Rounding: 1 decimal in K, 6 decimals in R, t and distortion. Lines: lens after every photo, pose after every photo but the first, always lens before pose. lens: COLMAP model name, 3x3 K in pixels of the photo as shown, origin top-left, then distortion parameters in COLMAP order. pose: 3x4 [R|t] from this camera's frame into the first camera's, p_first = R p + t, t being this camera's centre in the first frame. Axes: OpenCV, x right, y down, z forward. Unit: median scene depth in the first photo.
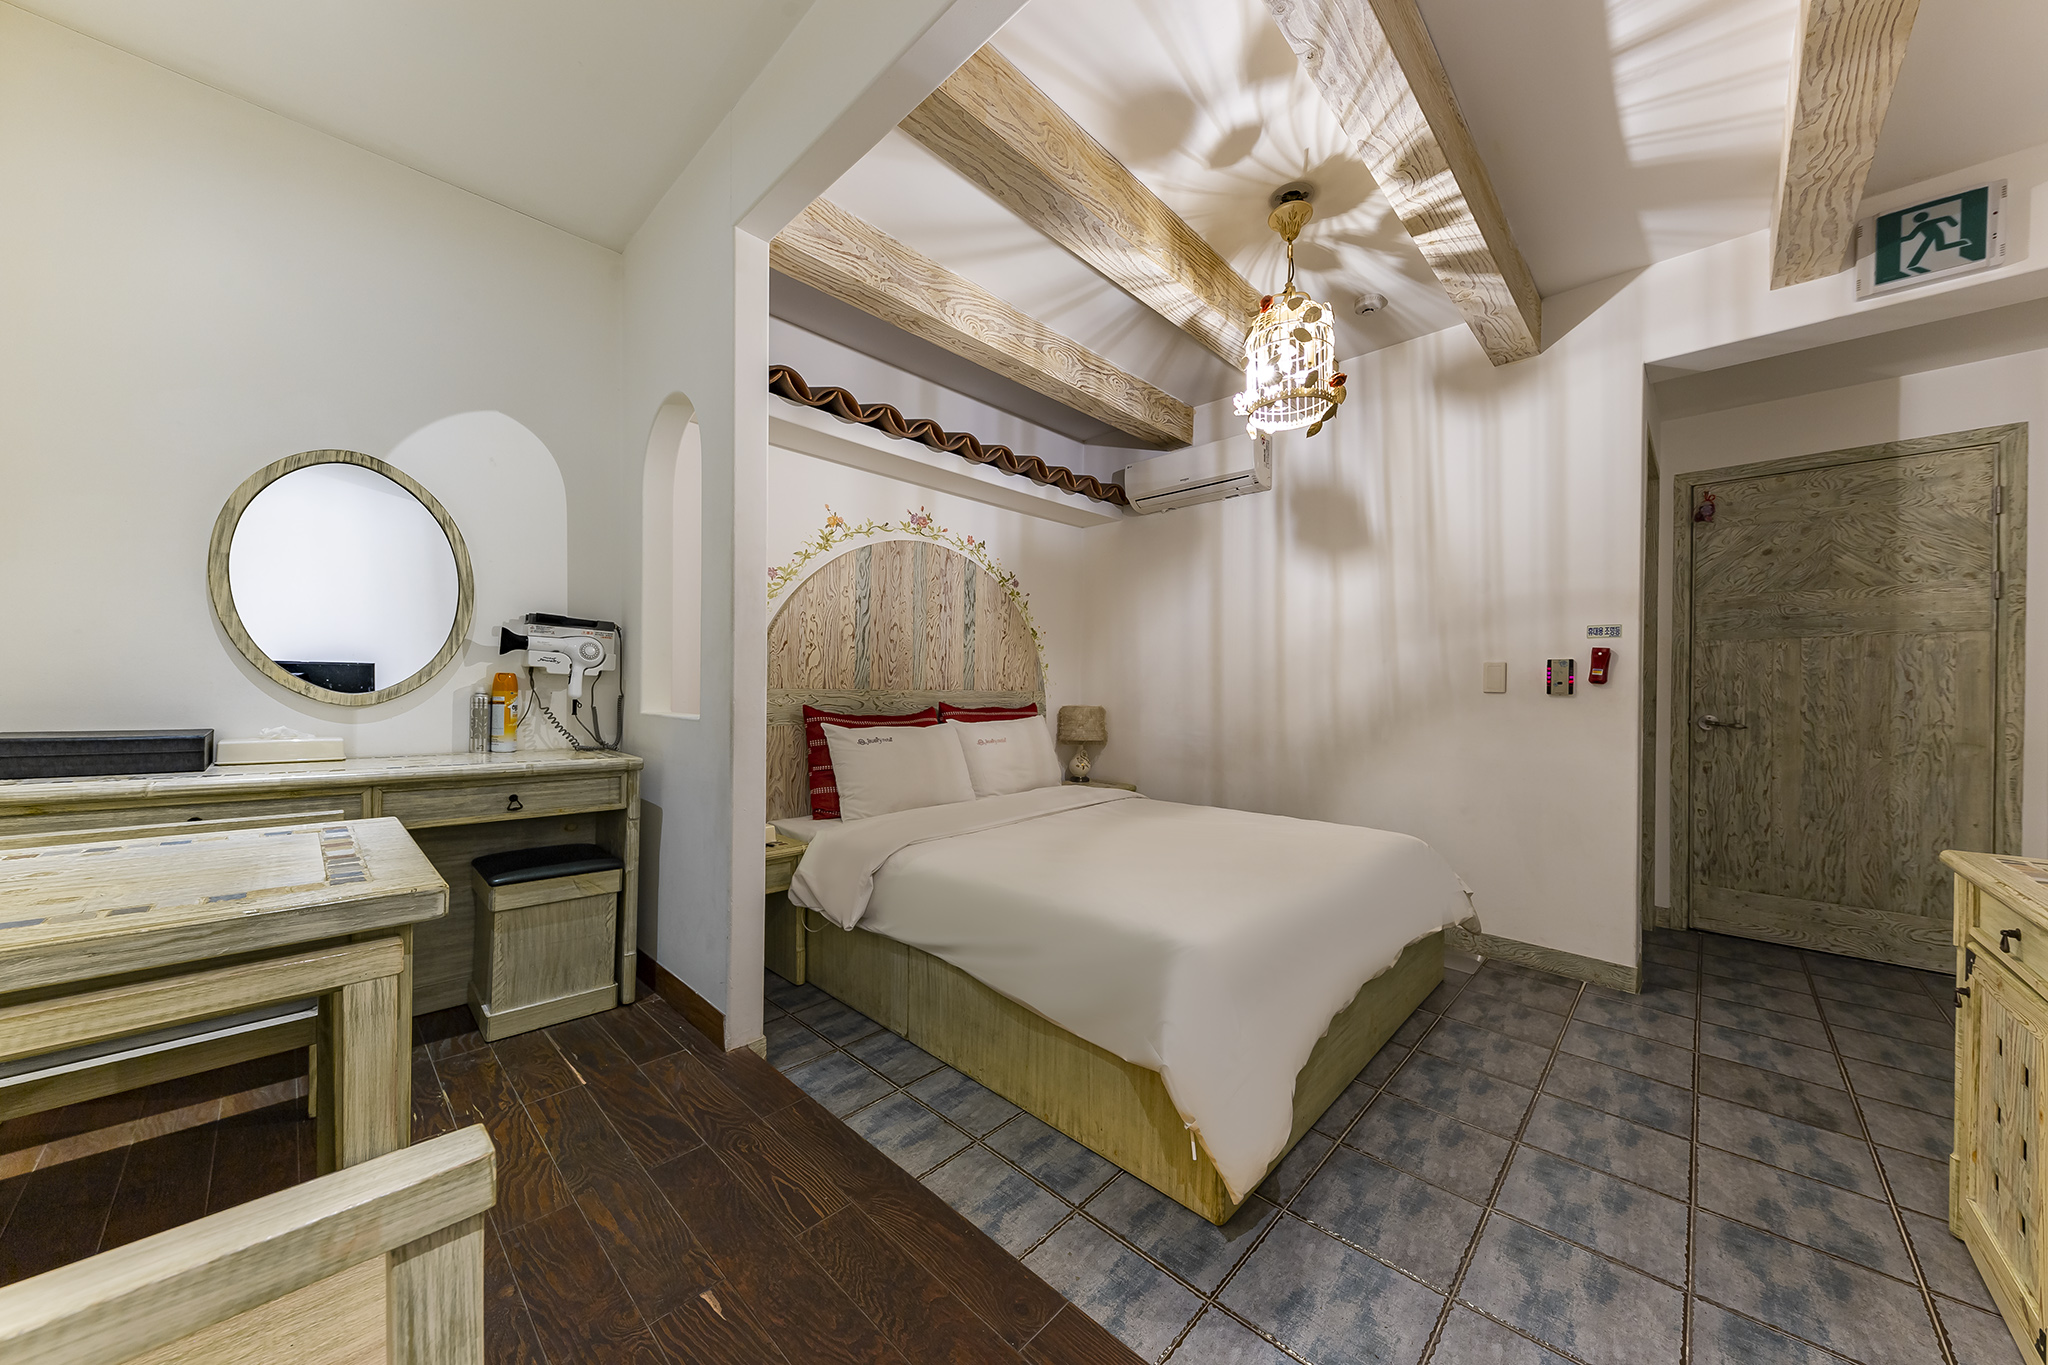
lens RADIAL K [[697.7, 0, 1022.8], [0, 697.7, 691.6], [0, 0, 1]] dist [0.018917, -0.005816]
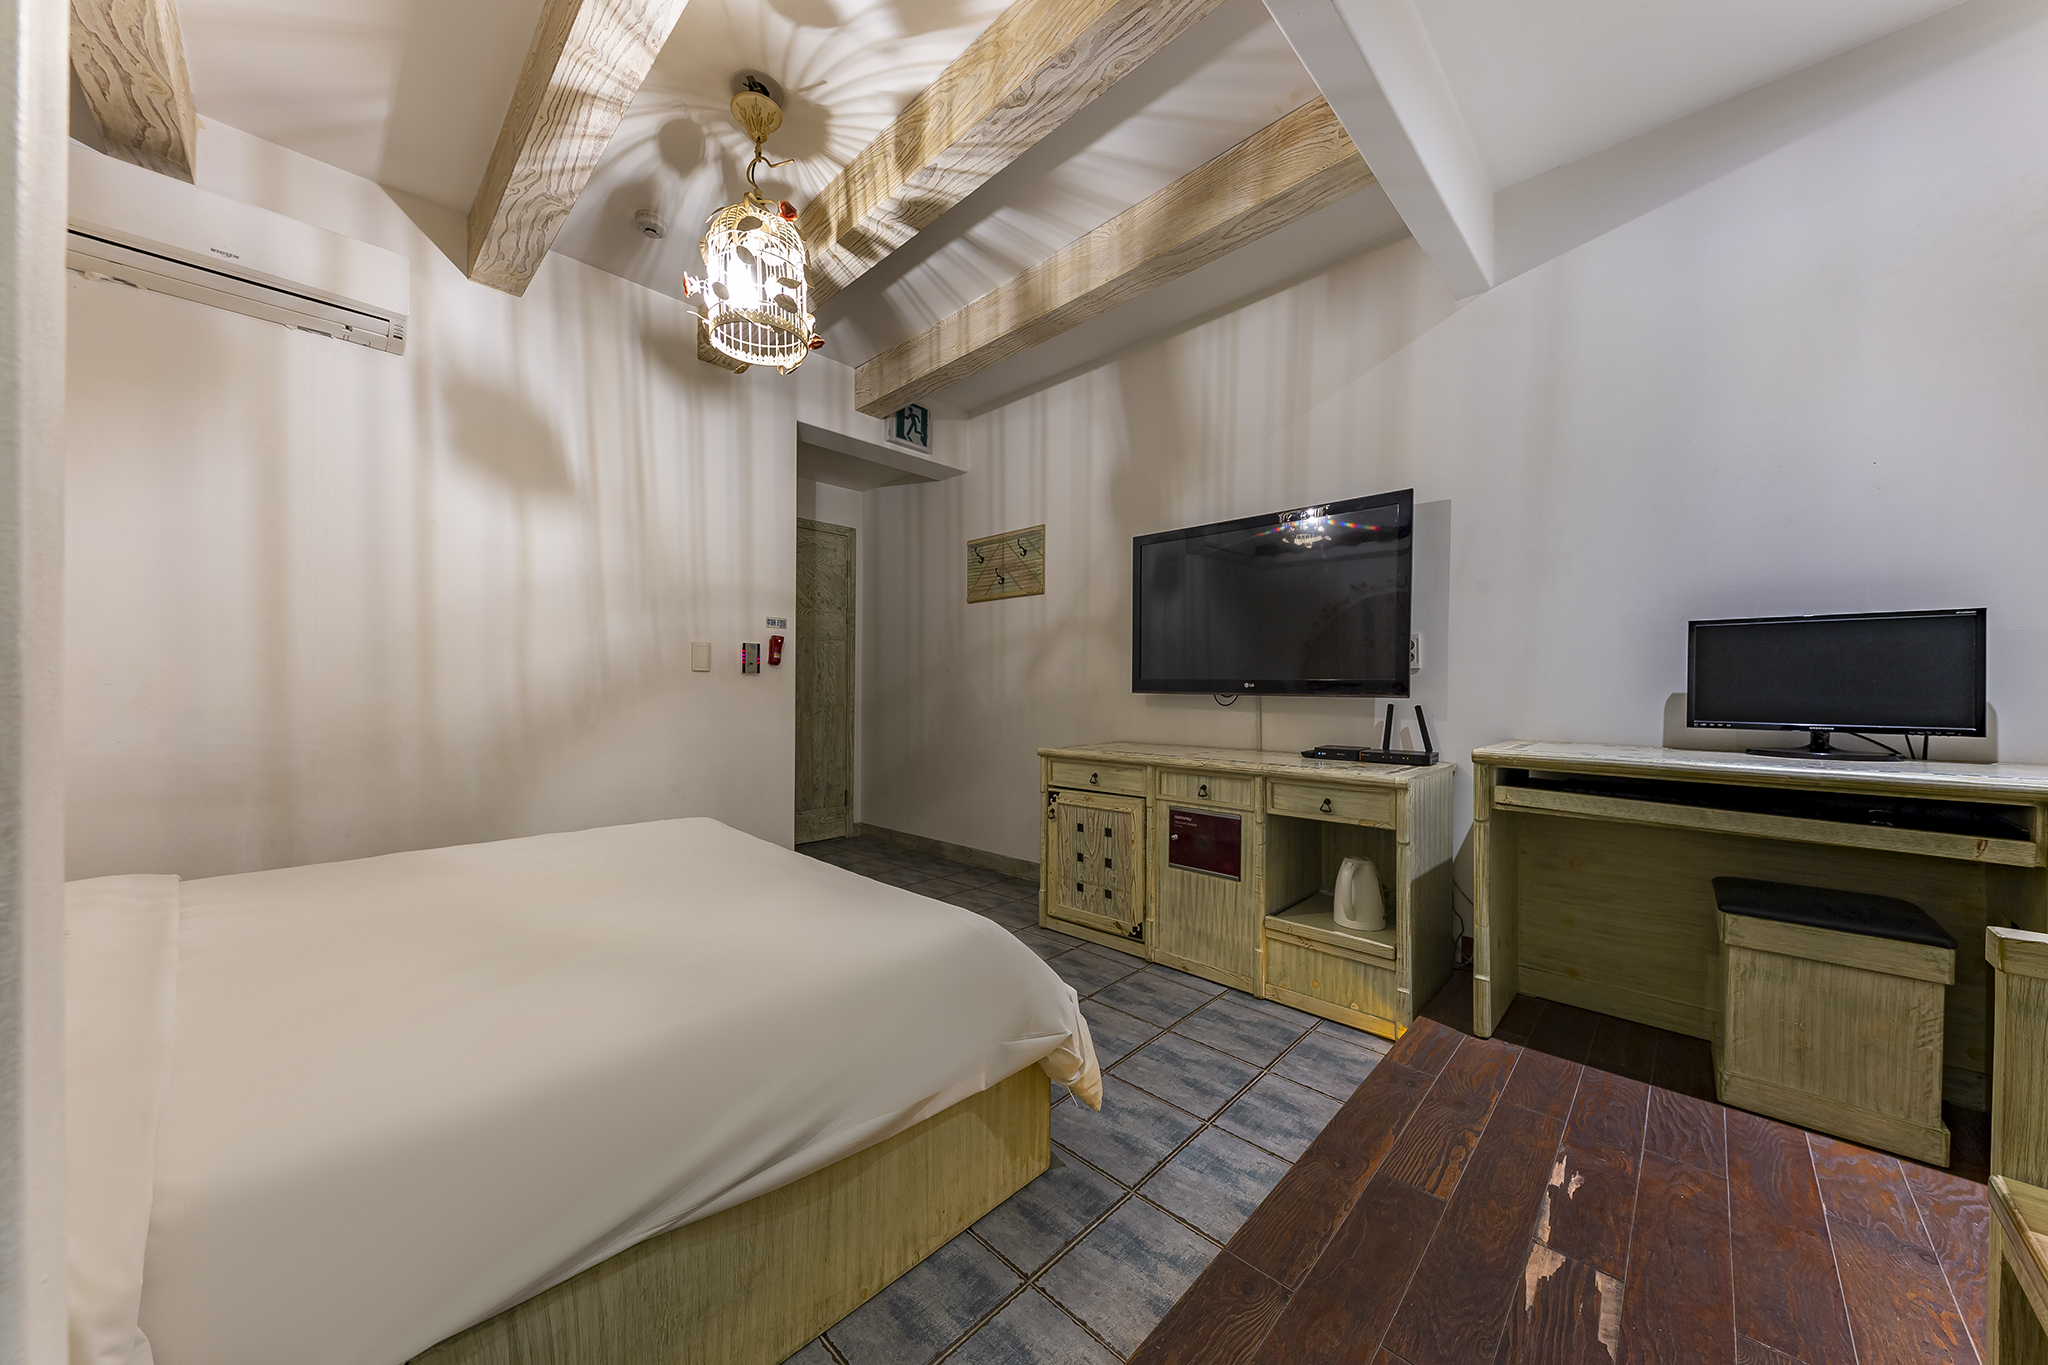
lens RADIAL K [[697.7, 0, 1022.8], [0, 697.7, 691.6], [0, 0, 1]] dist [0.018917, -0.005816]
pose [[0.003024, -0.013177, 0.999909, -0.417187], [-0.004140, 0.999904, 0.013190, 0.018002], [-0.999987, -0.004180, 0.002969, 0.567087]]
